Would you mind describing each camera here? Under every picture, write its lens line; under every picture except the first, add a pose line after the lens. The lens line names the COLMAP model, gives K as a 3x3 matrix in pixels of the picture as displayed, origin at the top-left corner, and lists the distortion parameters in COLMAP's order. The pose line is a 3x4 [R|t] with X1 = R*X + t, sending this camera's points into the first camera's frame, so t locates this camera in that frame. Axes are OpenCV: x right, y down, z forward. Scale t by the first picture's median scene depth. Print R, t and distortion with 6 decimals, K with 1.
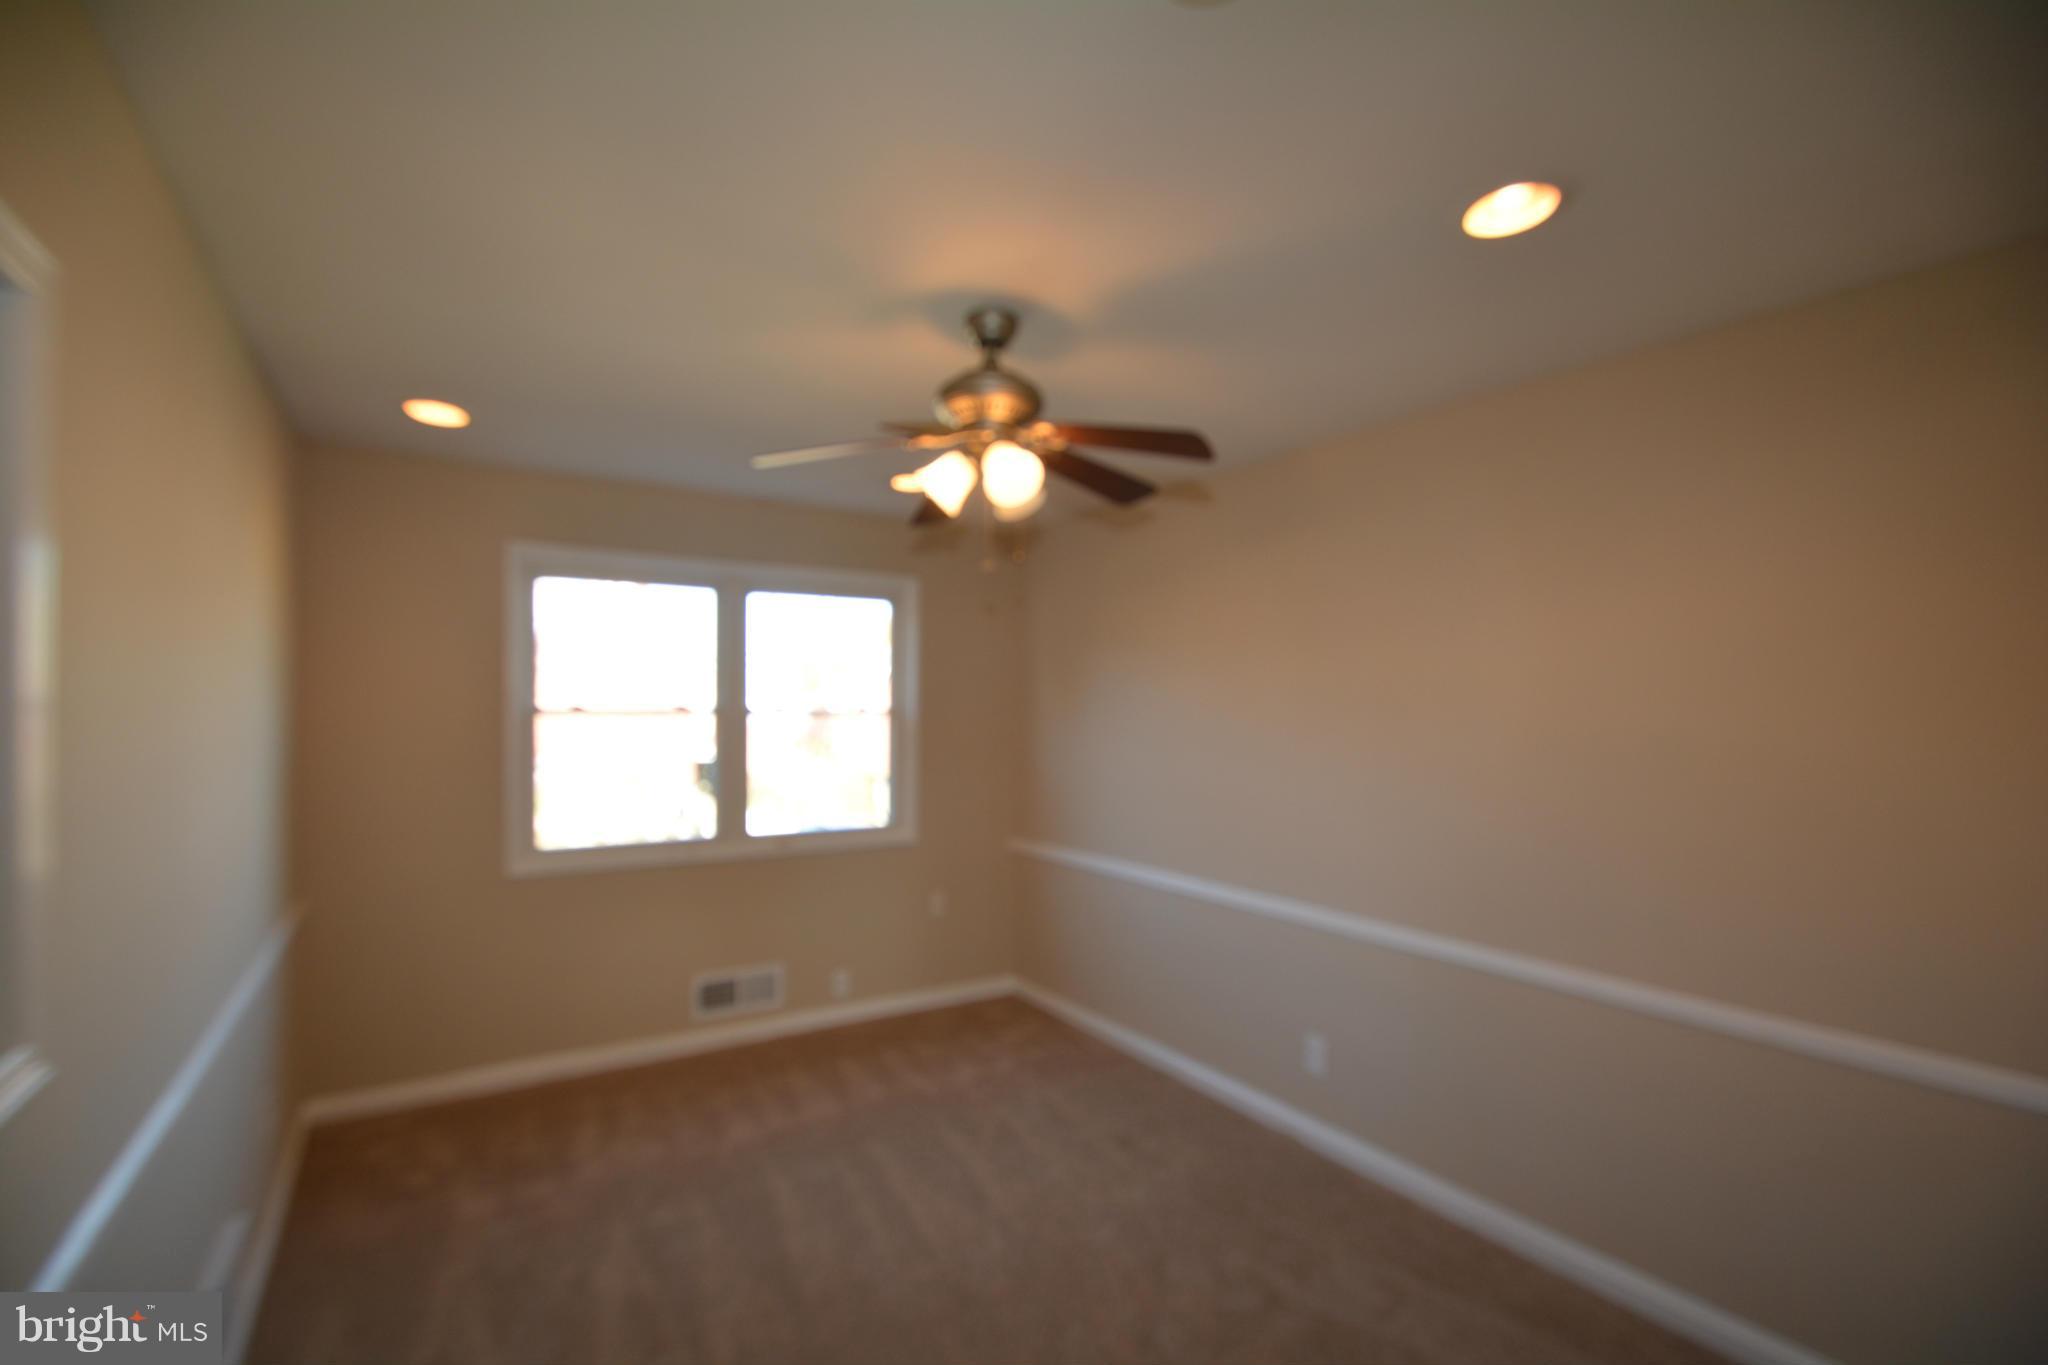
lens RADIAL K [[885.8, 0, 1009.6], [0, 885.8, 707.7], [0, 0, 1]] dist [0.011195, -0.013292]
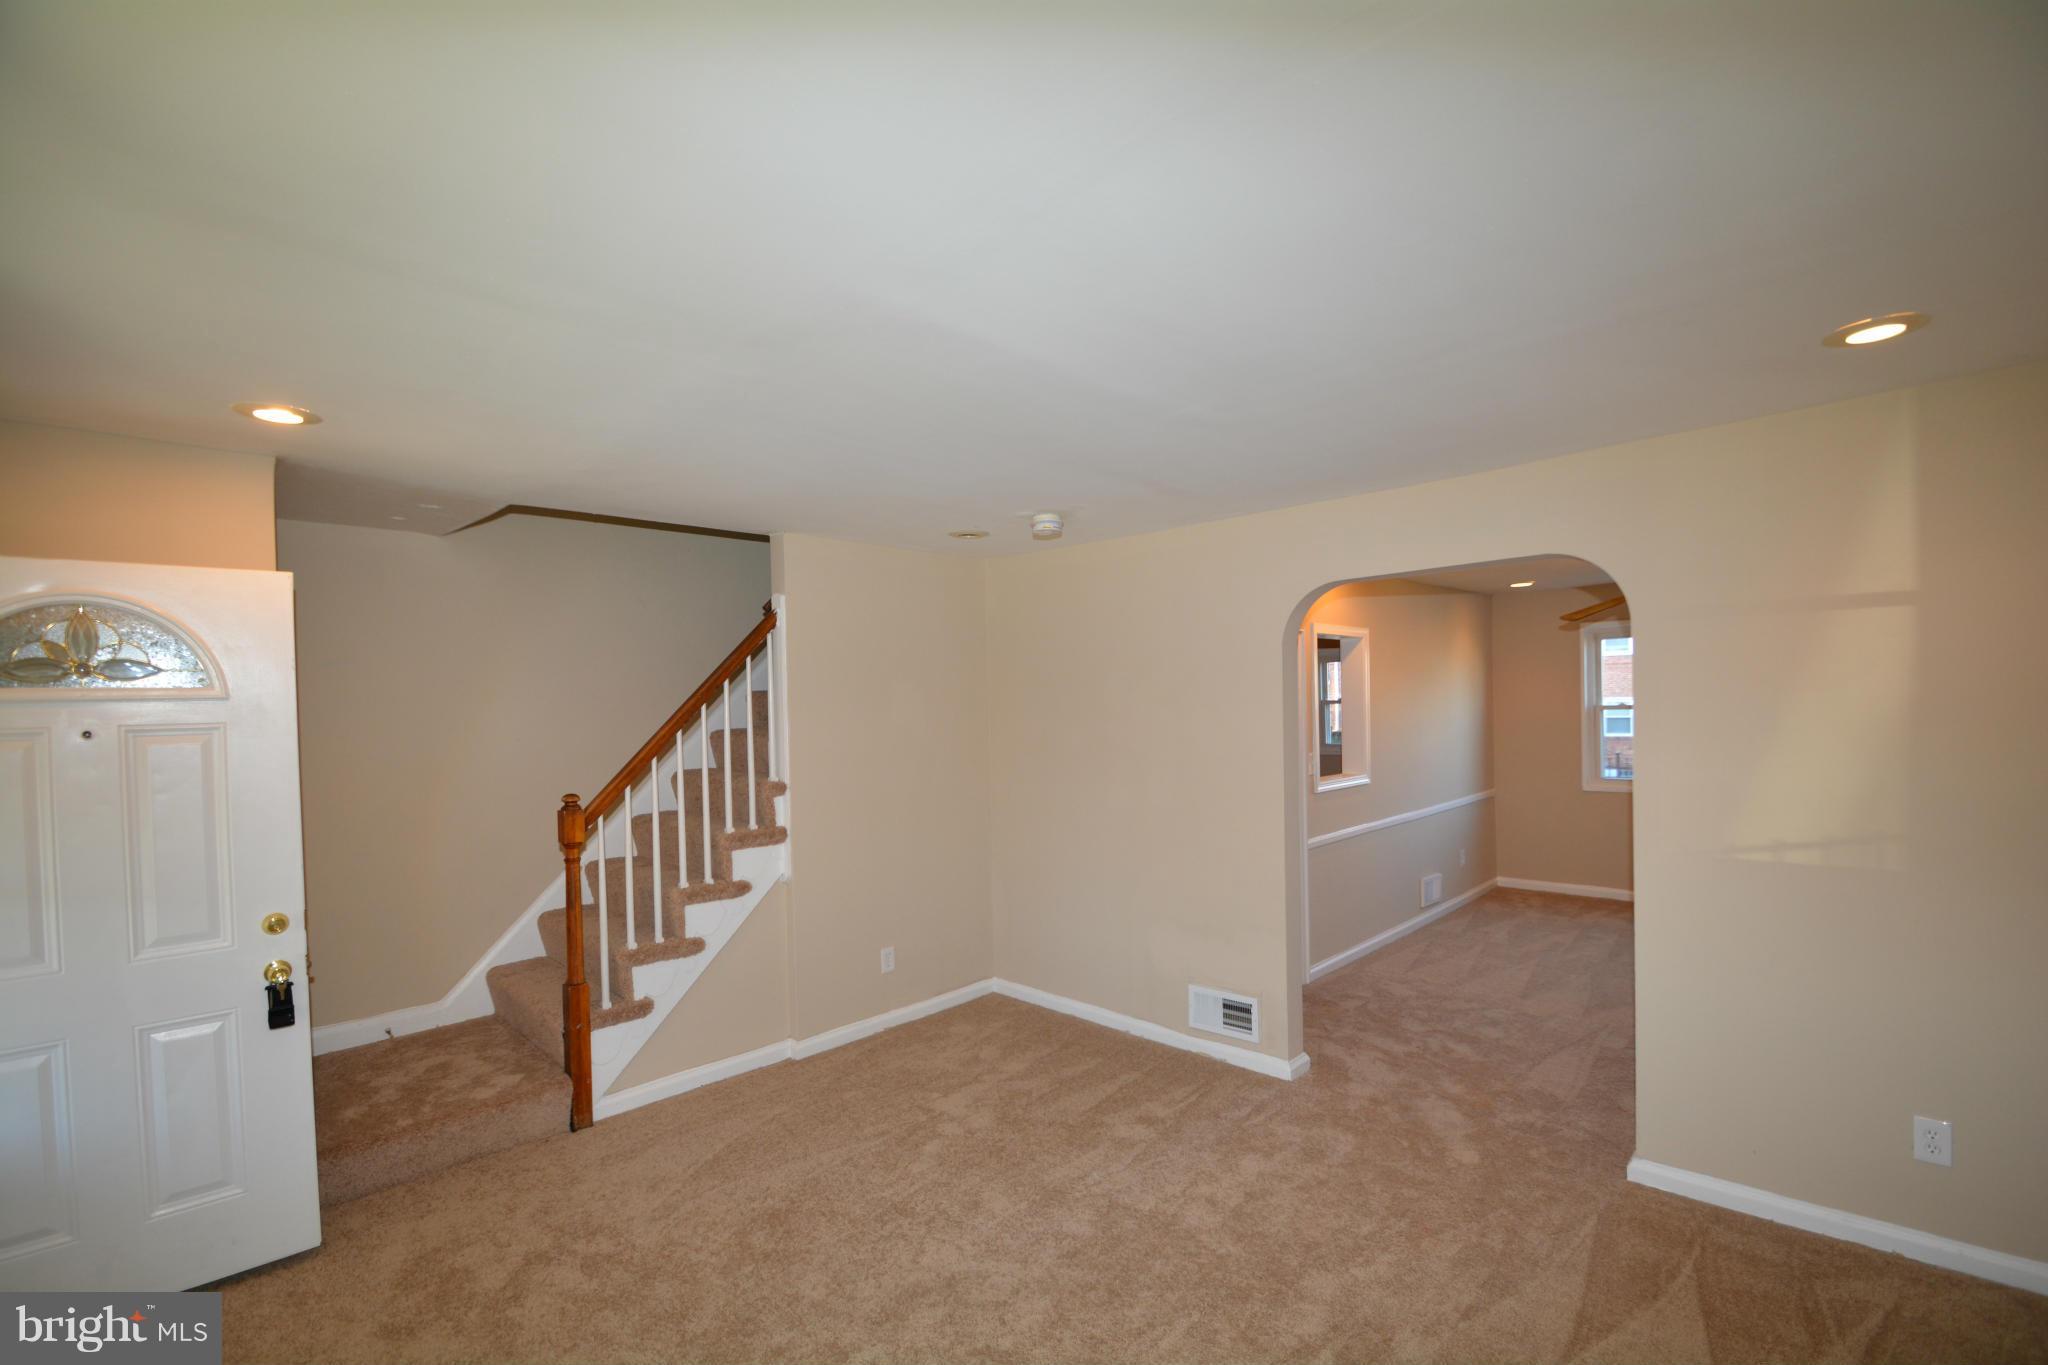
lens RADIAL K [[885.8, 0, 1009.6], [0, 885.8, 707.7], [0, 0, 1]] dist [0.011195, -0.013292]
pose [[0.218481, -0.002578, -0.975838, 1.007788], [0.016688, 0.999860, 0.001094, -0.018717], [0.975698, -0.016524, 0.218494, -0.631199]]
